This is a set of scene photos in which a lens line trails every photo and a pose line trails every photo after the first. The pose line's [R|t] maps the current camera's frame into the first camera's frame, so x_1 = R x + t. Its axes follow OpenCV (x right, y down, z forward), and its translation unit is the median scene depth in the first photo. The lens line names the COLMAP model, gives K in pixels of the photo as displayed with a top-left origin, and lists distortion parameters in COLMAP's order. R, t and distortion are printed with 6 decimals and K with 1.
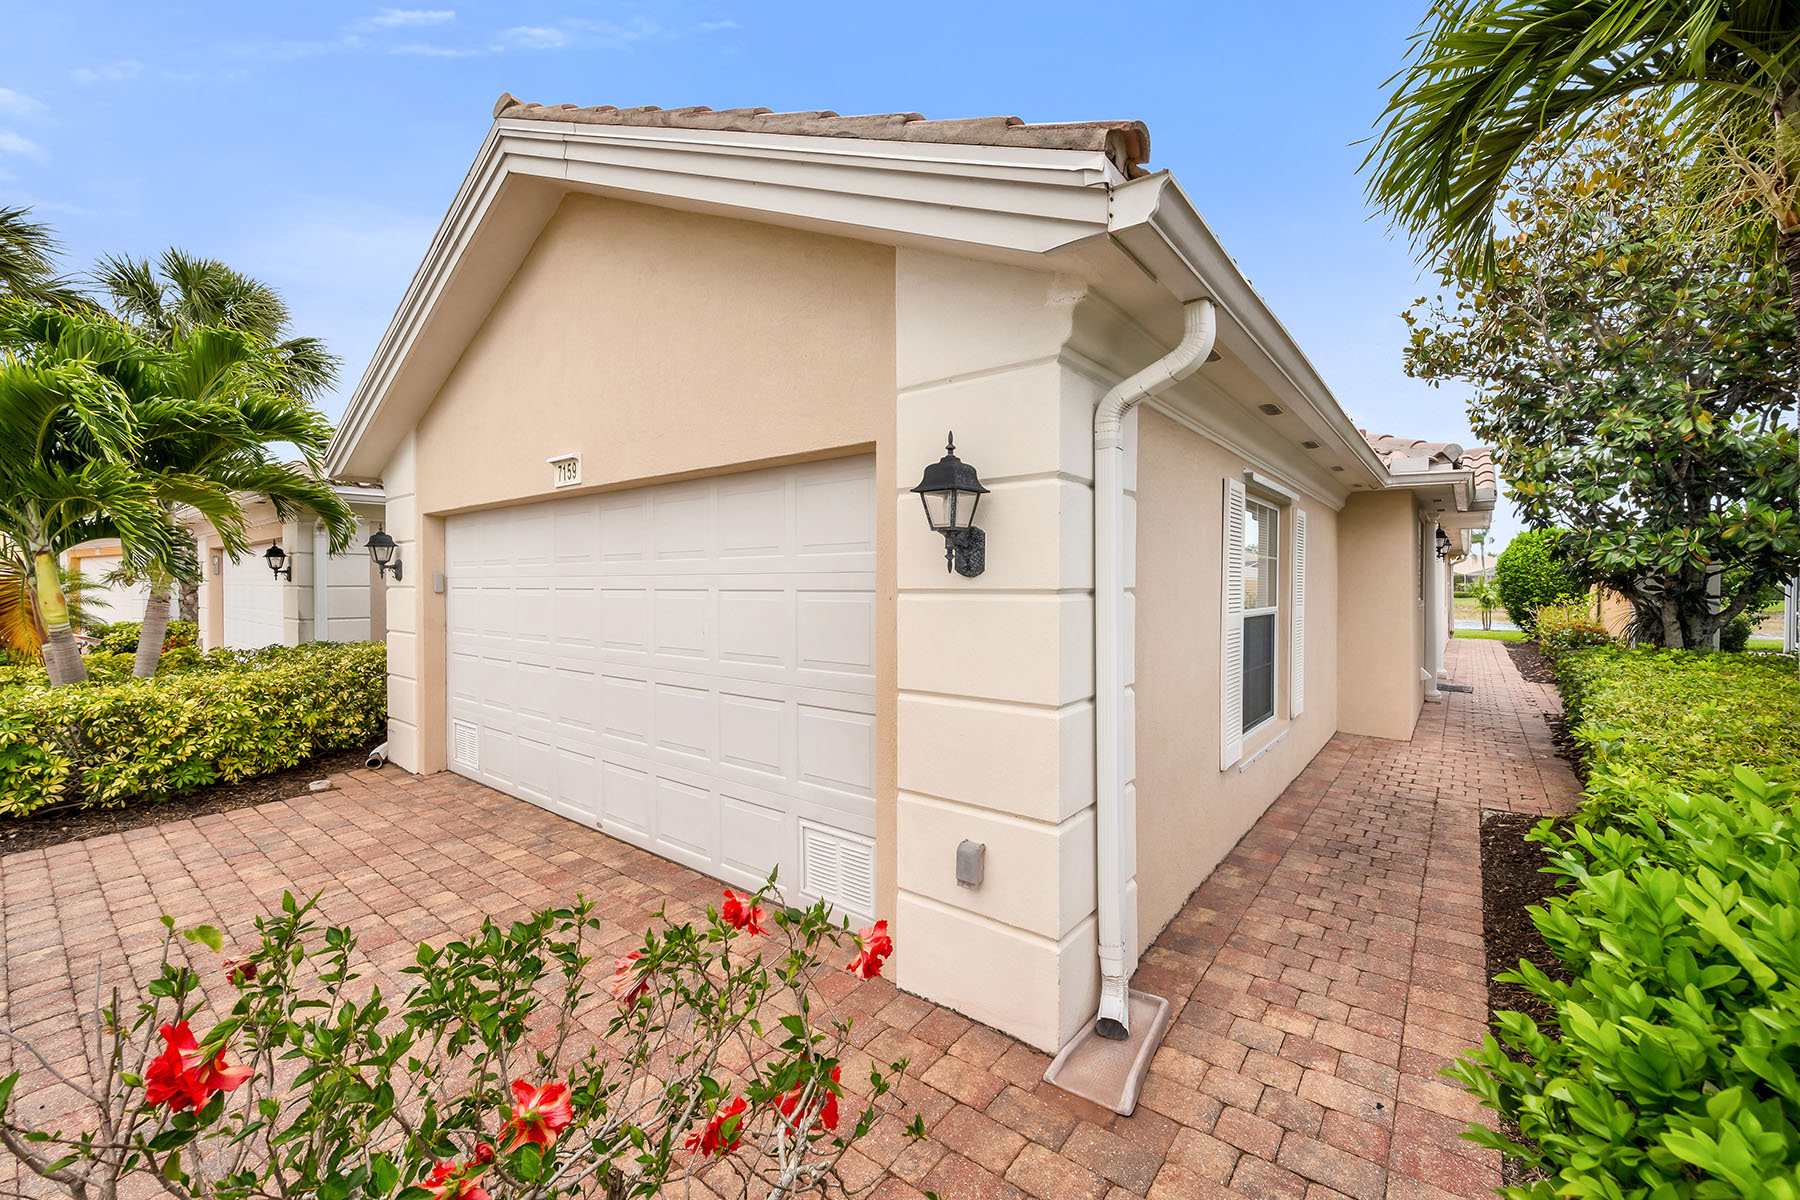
lens RADIAL K [[725.3, 0, 900.0], [0, 725.3, 600.0], [0, 0, 1]] dist [-0.001763, 0.000120]
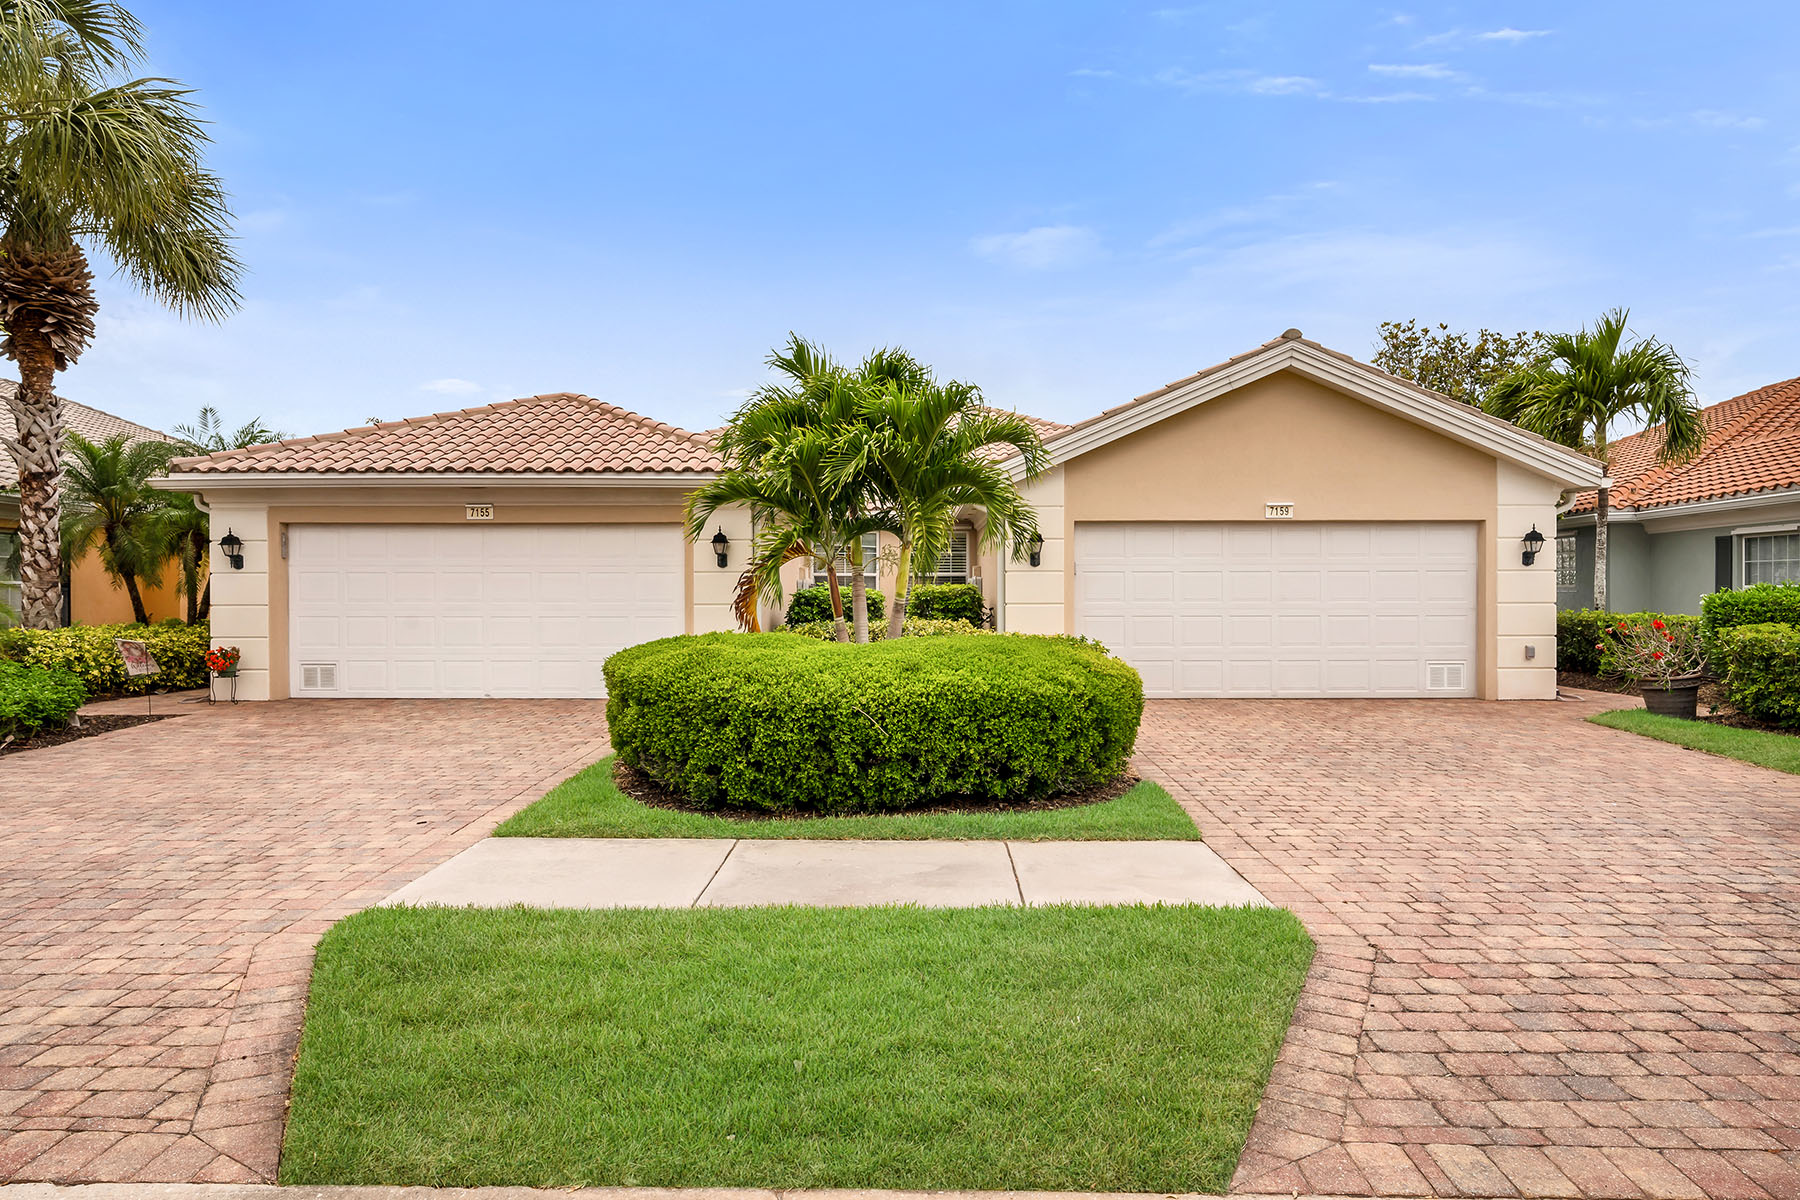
lens RADIAL K [[1075.7, 0, 900.0], [0, 1075.7, 600.0], [0, 0, 1]] dist [-0.005216, -0.001020]
pose [[0.788895, -0.006735, 0.614492, -2.222572], [0.016280, 0.999818, -0.009942, 0.053928], [-0.614313, 0.017847, 0.788861, -0.475265]]
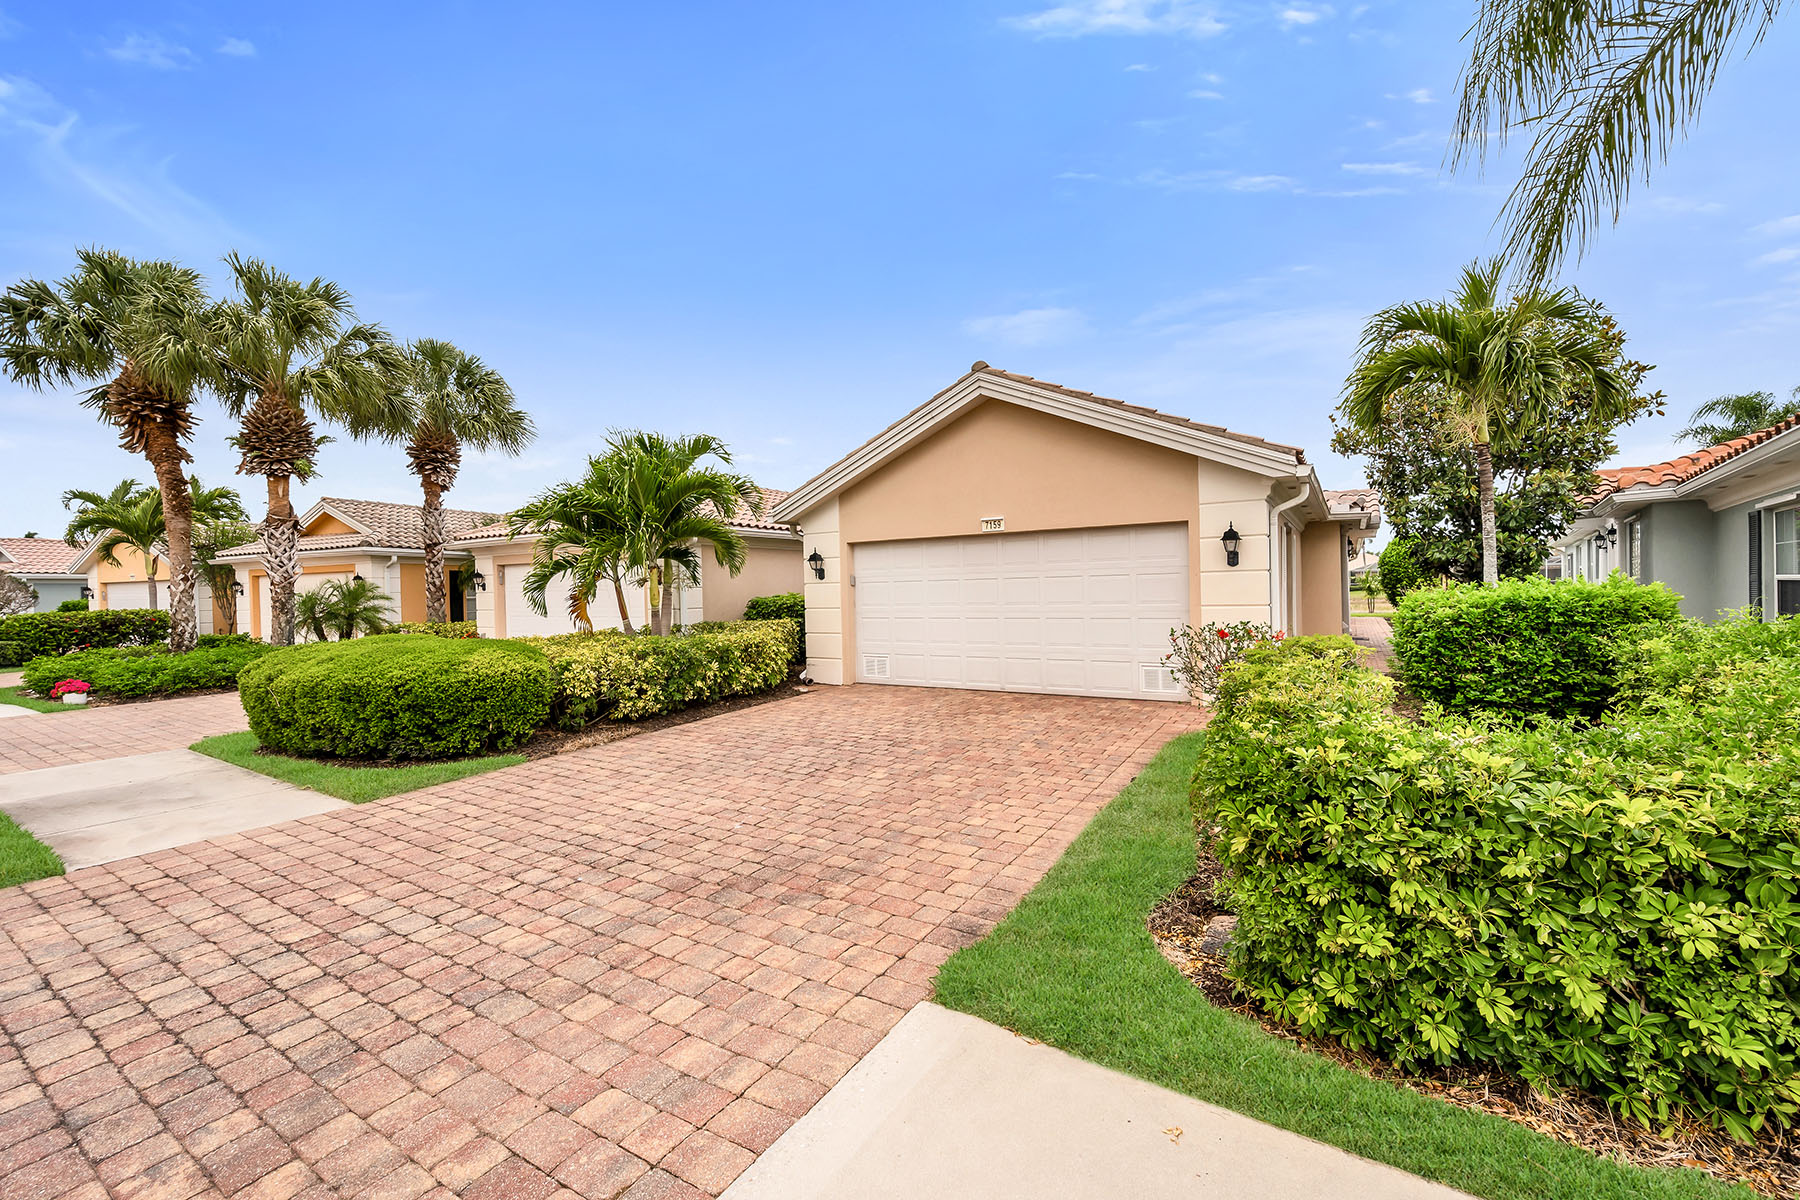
lens RADIAL K [[725.3, 0, 900.0], [0, 725.3, 600.0], [0, 0, 1]] dist [-0.001763, 0.000120]
pose [[0.993899, -0.023295, 0.107803, -0.715711], [0.024205, 0.999682, -0.007140, 0.042747], [-0.107602, 0.009705, 0.994147, -0.837156]]
